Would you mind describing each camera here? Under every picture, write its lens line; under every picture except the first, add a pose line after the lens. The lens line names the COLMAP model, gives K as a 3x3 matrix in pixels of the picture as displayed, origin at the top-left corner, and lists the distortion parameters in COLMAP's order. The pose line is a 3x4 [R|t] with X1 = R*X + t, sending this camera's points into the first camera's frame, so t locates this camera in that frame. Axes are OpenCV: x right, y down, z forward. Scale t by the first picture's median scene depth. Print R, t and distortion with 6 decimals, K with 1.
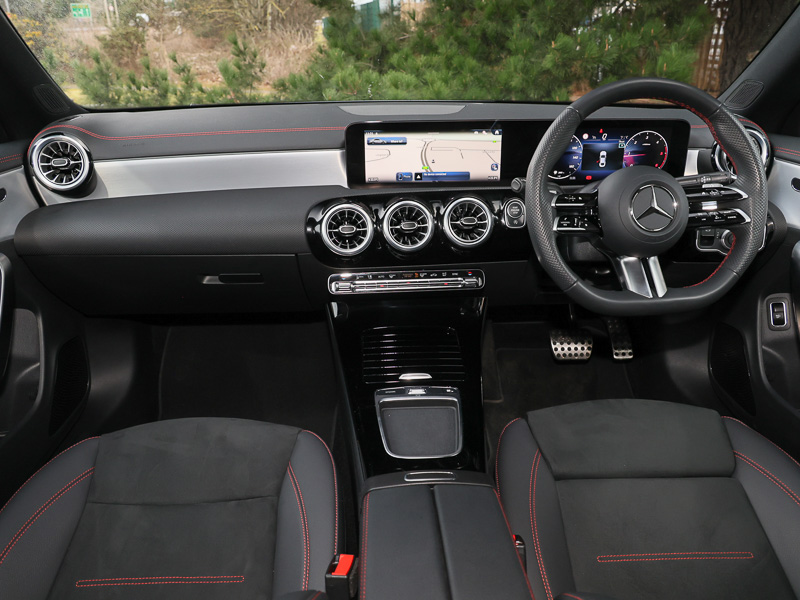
lens RADIAL K [[622.3, 0, 400.0], [0, 622.3, 300.0], [0, 0, 1]] dist [0.005661, -0.002200]
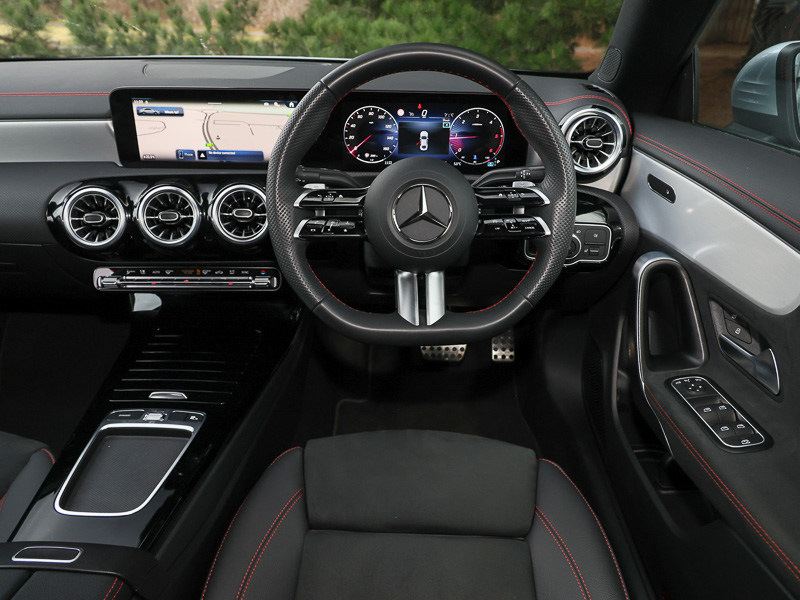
lens RADIAL K [[606.3, 0, 400.0], [0, 606.3, 300.0], [0, 0, 1]] dist [0.005440, 0.002086]
pose [[0.996743, 0.049016, -0.064042, 0.359303], [-0.043290, 0.995186, 0.087920, -0.087043], [0.068043, -0.084861, 0.994067, 0.185419]]
